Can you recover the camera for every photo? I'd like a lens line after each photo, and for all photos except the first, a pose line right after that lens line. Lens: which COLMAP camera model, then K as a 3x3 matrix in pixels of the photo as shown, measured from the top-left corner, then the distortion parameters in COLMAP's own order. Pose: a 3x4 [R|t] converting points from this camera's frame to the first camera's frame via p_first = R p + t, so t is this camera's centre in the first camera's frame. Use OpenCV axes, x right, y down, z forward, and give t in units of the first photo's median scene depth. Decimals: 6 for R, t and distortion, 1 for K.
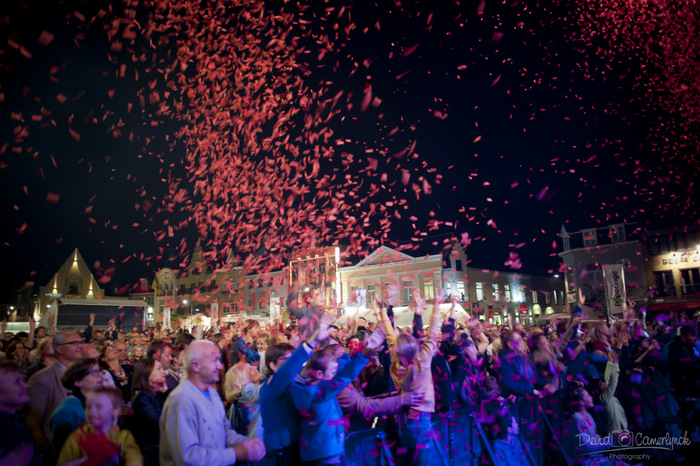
lens RADIAL K [[482.7, 0, 351.1], [0, 482.7, 238.1], [0, 0, 1]] dist [-0.040799, -0.009952]
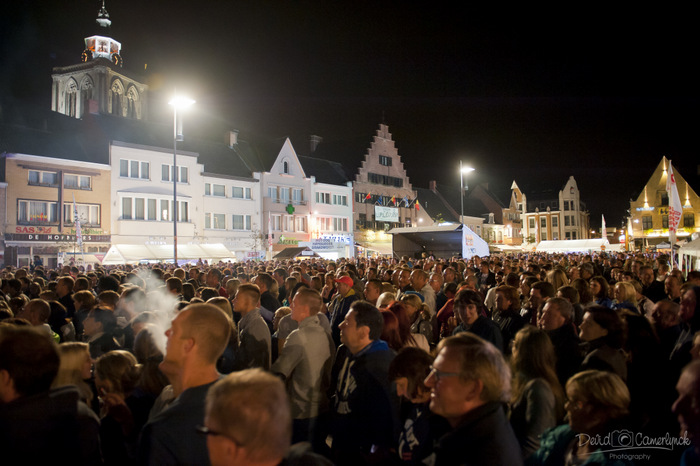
lens RADIAL K [[482.7, 0, 351.1], [0, 482.7, 238.1], [0, 0, 1]] dist [-0.040799, -0.009952]
pose [[0.241614, -0.017813, -0.970209, 0.214583], [0.199322, 0.979423, 0.031655, 0.035596], [0.949681, -0.201032, 0.240193, 0.238897]]
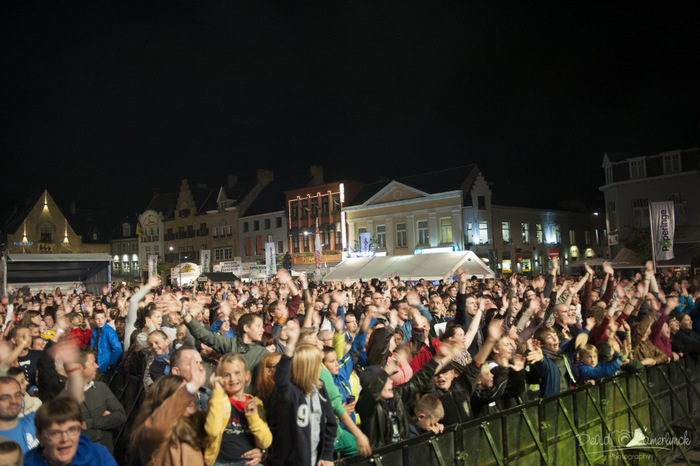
lens RADIAL K [[550.1, 0, 351.4], [0, 550.1, 236.5], [0, 0, 1]] dist [-0.019260, -0.006308]
pose [[0.999387, -0.016829, -0.030690, 0.017624], [0.020455, 0.992325, 0.121957, -0.006198], [0.028402, -0.122510, 0.992061, 0.012847]]
